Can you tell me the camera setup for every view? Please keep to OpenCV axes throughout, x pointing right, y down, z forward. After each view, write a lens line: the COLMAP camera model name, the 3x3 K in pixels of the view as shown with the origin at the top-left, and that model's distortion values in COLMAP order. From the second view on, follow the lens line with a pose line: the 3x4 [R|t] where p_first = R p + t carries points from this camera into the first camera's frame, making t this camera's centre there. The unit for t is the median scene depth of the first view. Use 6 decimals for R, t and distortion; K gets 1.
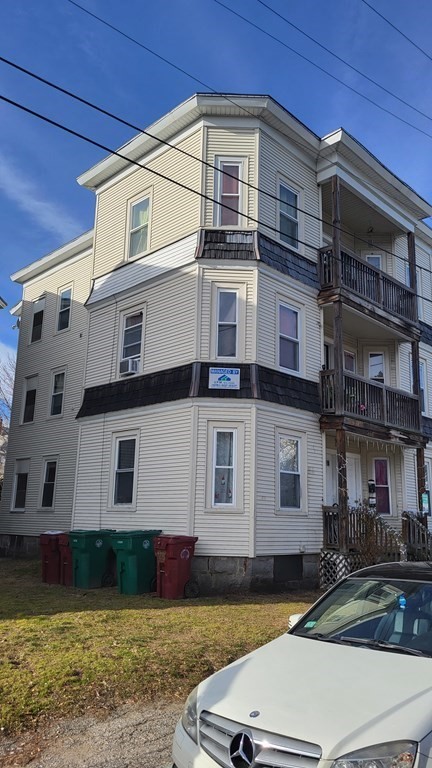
lens RADIAL K [[586.8, 0, 215.7], [0, 586.8, 380.9], [0, 0, 1]] dist [0.008662, 0.000490]
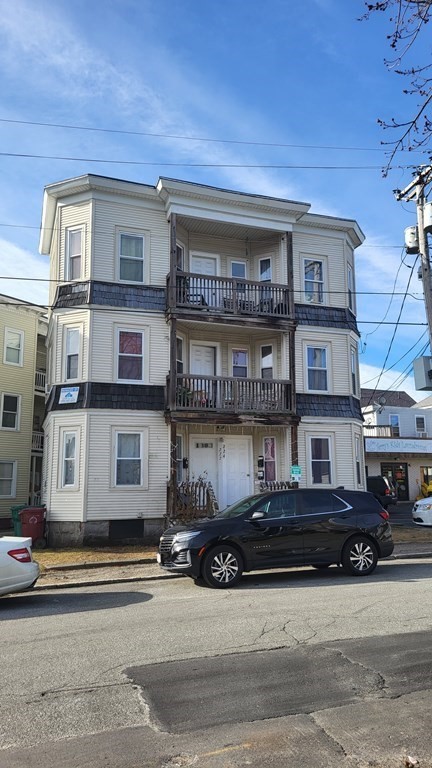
lens RADIAL K [[586.8, 0, 217.5], [0, 586.8, 387.2], [0, 0, 1]] dist [0.008662, 0.000490]
pose [[0.908747, -0.111058, -0.402301, 0.875330], [0.132182, 0.990909, 0.025036, -0.010908], [0.395863, -0.075928, 0.915165, -0.126690]]
